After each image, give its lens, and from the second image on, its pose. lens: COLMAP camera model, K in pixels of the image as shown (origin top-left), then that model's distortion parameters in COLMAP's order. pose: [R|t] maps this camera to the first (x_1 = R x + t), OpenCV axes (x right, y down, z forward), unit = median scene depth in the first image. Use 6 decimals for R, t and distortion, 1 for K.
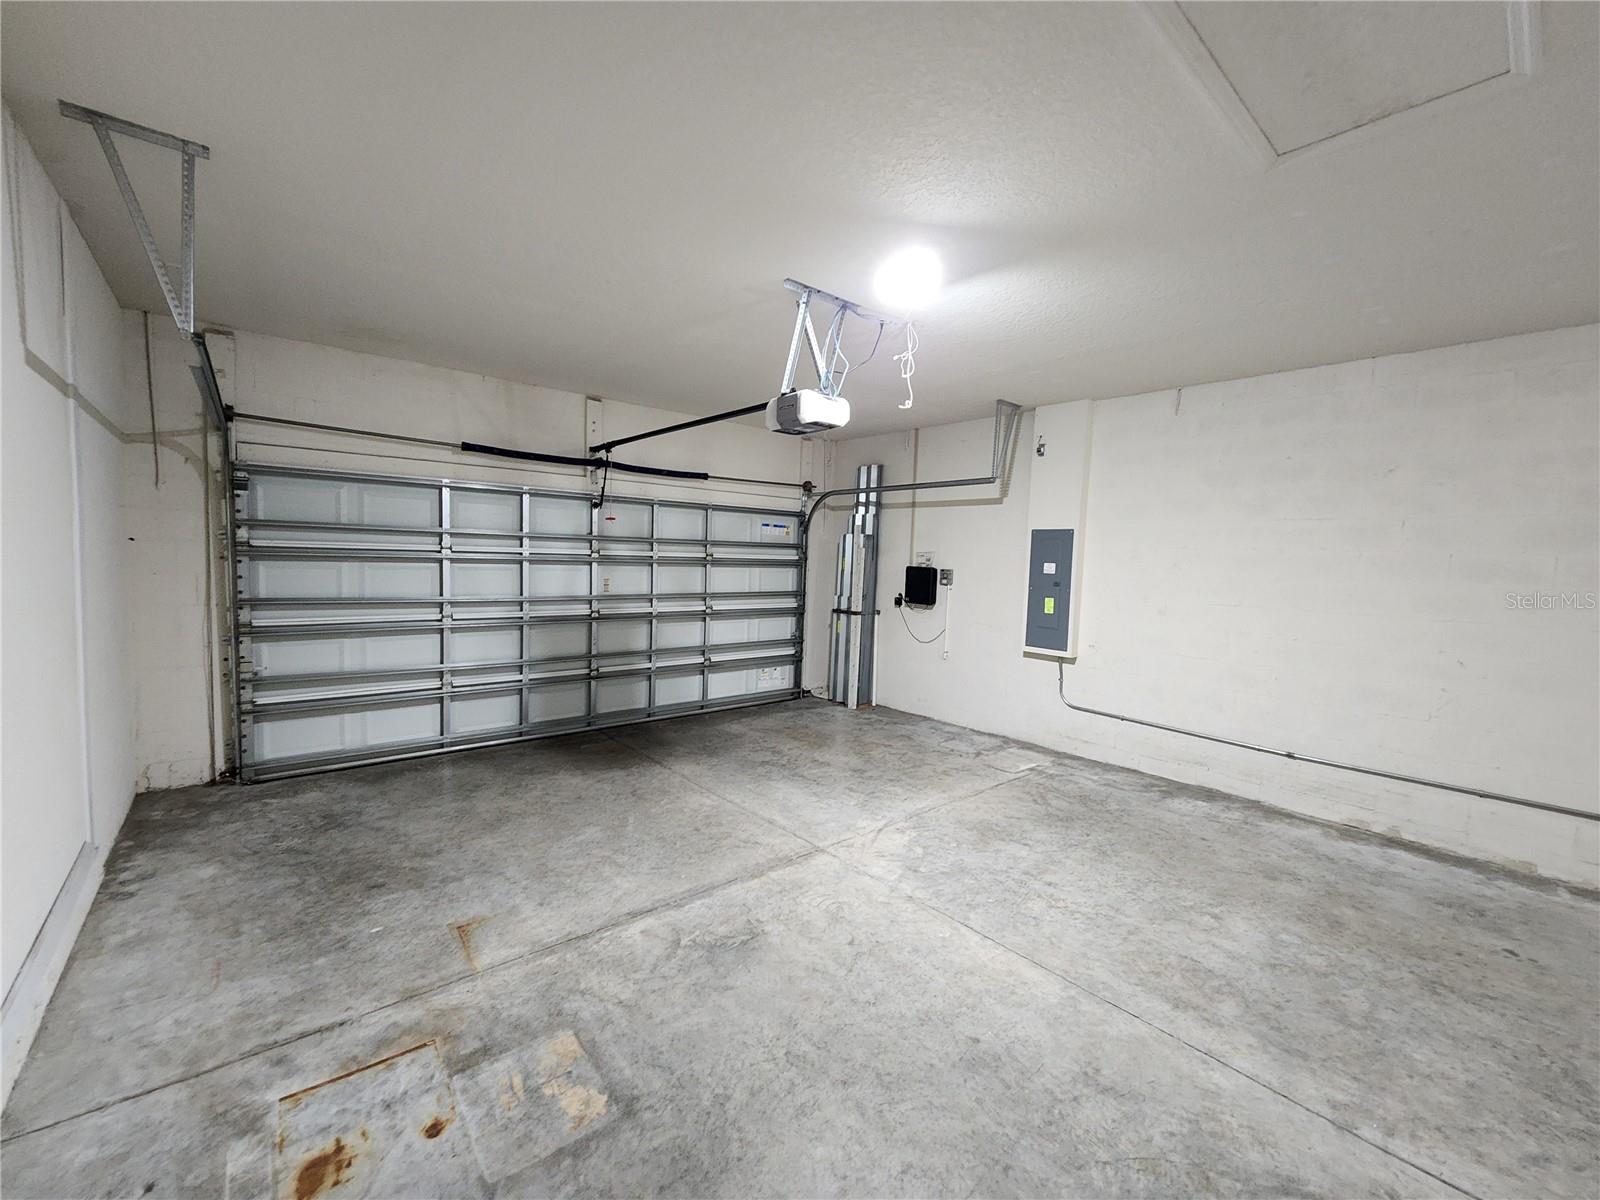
lens RADIAL K [[656.5, 0, 801.9], [0, 656.5, 602.0], [0, 0, 1]] dist [0.002949, -0.000249]
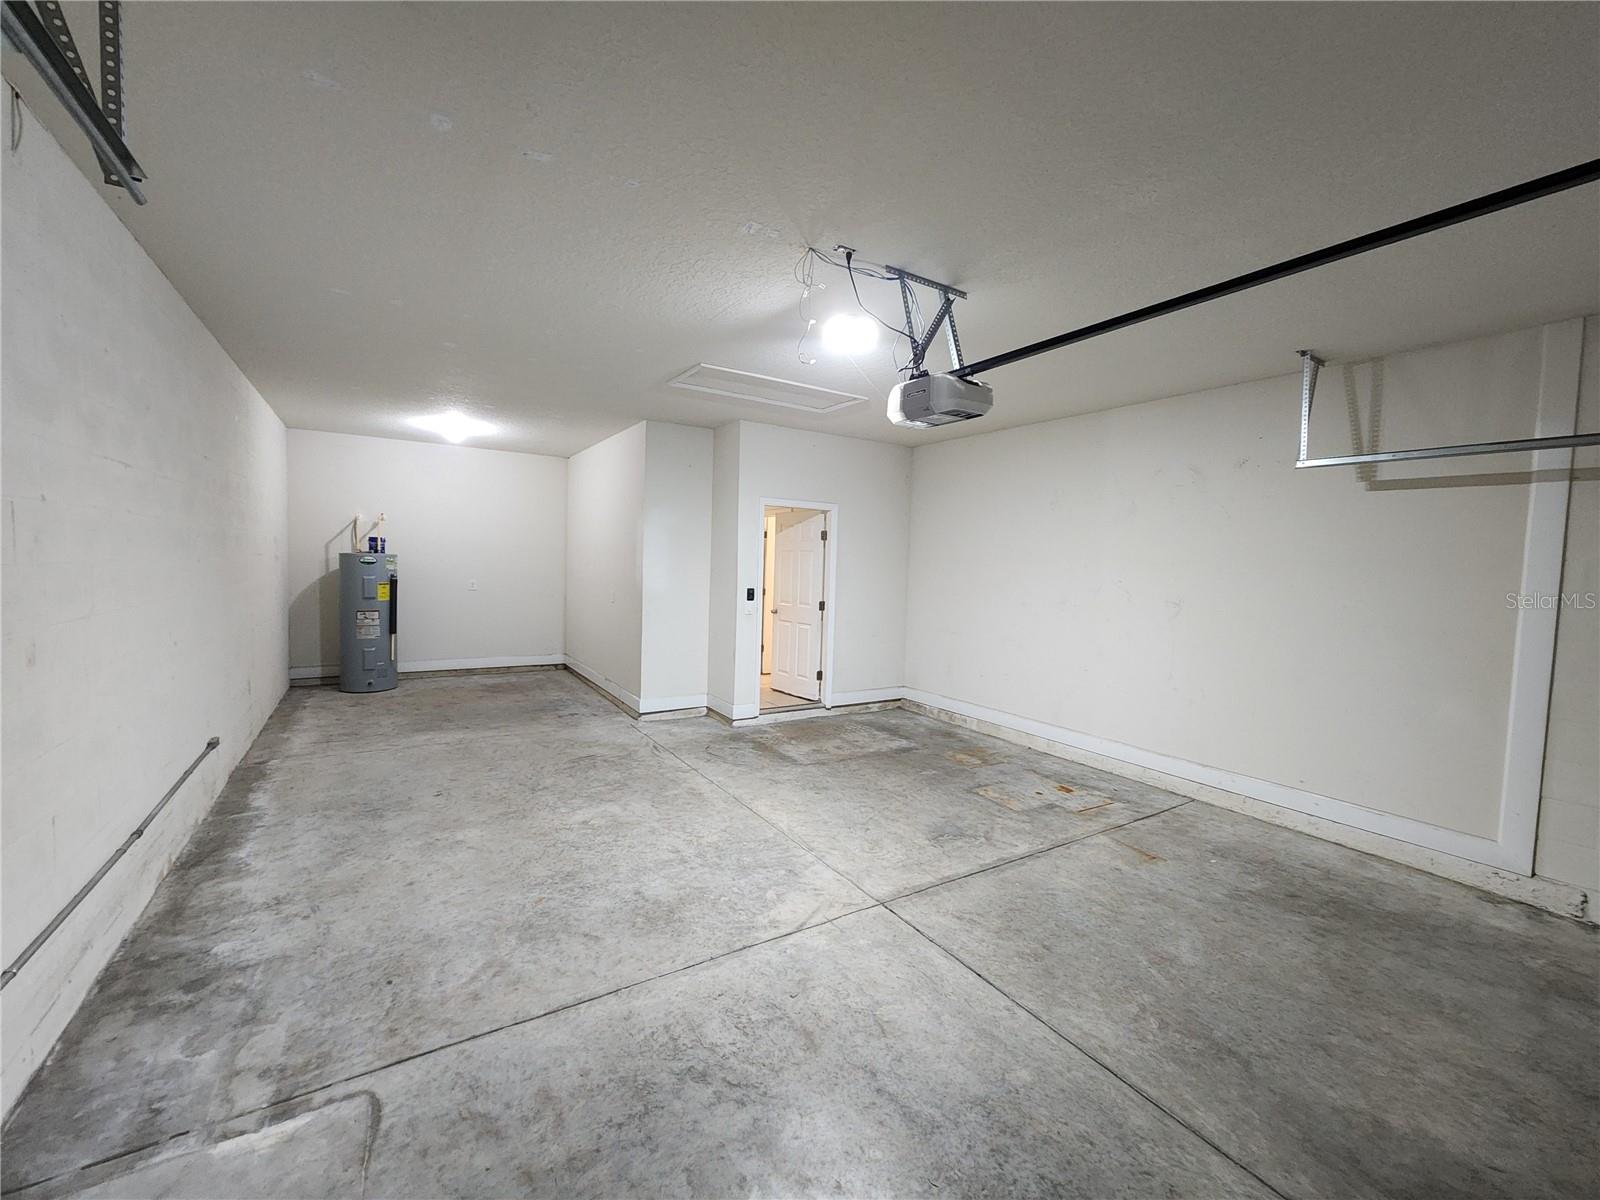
lens RADIAL K [[656.5, 0, 799.6], [0, 656.5, 598.3], [0, 0, 1]] dist [0.002949, -0.000249]
pose [[-0.988131, -0.073184, 0.135063, 0.057151], [-0.055267, 0.989715, 0.131943, -0.160876], [-0.143330, 0.122912, -0.982013, 2.137422]]
